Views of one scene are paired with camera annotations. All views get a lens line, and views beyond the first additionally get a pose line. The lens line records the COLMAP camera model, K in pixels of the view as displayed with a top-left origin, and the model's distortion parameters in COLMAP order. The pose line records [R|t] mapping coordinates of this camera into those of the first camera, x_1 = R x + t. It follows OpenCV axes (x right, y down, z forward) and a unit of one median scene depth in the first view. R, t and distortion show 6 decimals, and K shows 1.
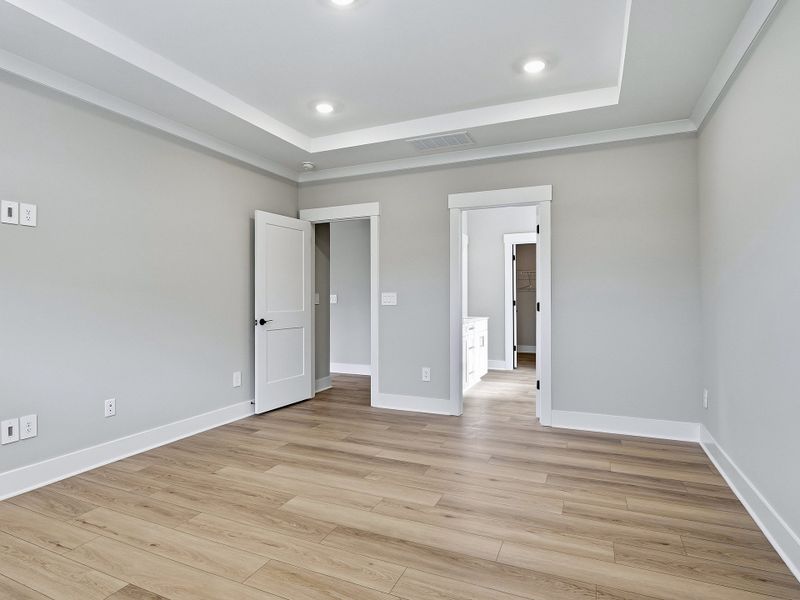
lens RADIAL K [[441.3, 0, 399.0], [0, 441.3, 299.8], [0, 0, 1]] dist [-0.004584, -0.001949]
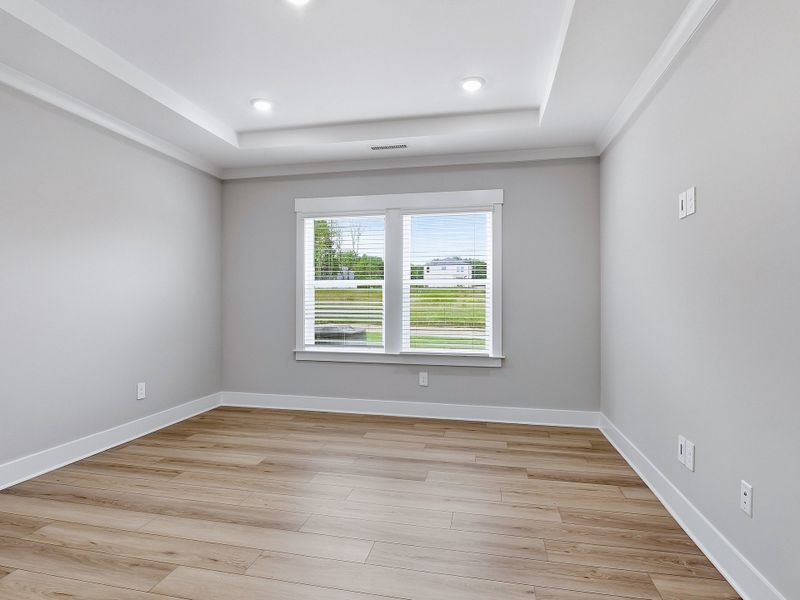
lens RADIAL K [[441.3, 0, 397.1], [0, 441.3, 306.8], [0, 0, 1]] dist [-0.004584, -0.001949]
pose [[-0.980111, 0.002174, -0.198437, -0.163764], [-0.000852, 0.999885, 0.015165, -0.006745], [0.198447, 0.015032, -0.979996, 2.053029]]
